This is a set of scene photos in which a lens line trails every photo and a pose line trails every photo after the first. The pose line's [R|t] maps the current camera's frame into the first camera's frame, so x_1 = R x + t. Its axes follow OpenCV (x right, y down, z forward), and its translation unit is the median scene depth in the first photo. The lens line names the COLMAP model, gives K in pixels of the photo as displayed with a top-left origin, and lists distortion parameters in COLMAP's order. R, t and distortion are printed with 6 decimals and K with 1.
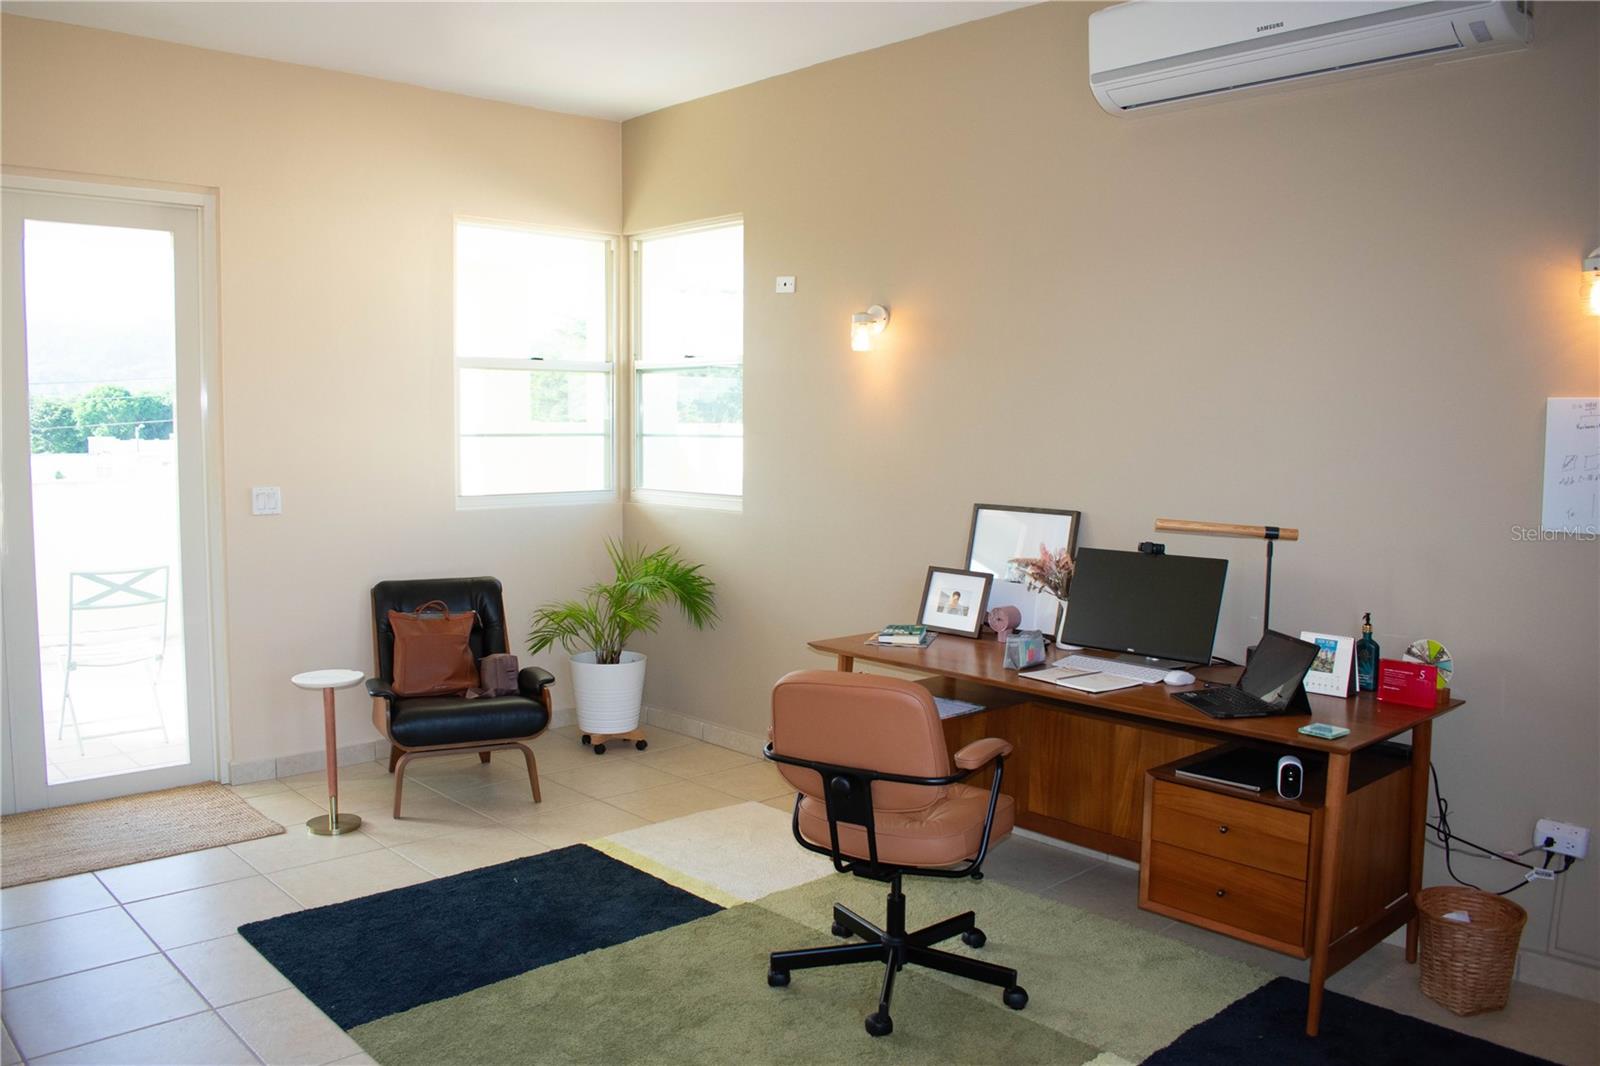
lens RADIAL K [[1250.7, 0, 796.3], [0, 1250.7, 528.6], [0, 0, 1]] dist [-0.094653, 0.006555]
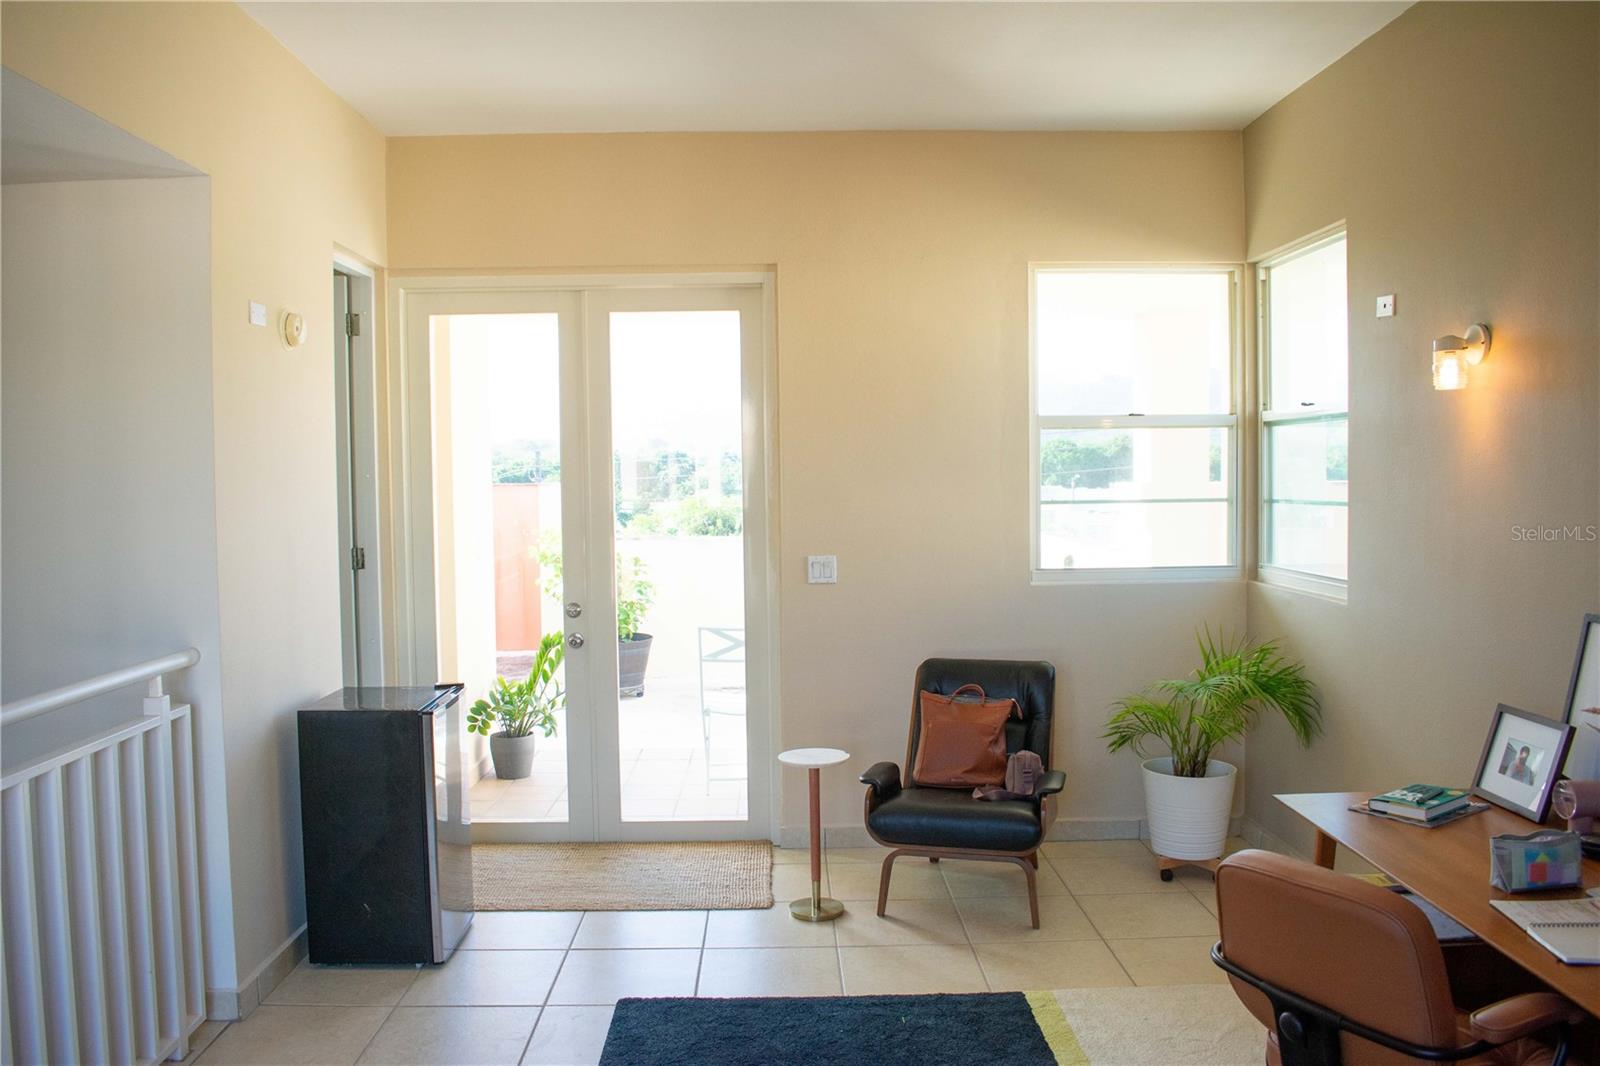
lens RADIAL K [[1250.7, 0, 796.3], [0, 1250.7, 528.6], [0, 0, 1]] dist [-0.094653, 0.006555]
pose [[0.744365, 0.012277, -0.667660, 0.225814], [-0.037935, 0.998994, -0.023923, -0.029885], [0.666695, 0.043135, 0.744082, 0.219563]]
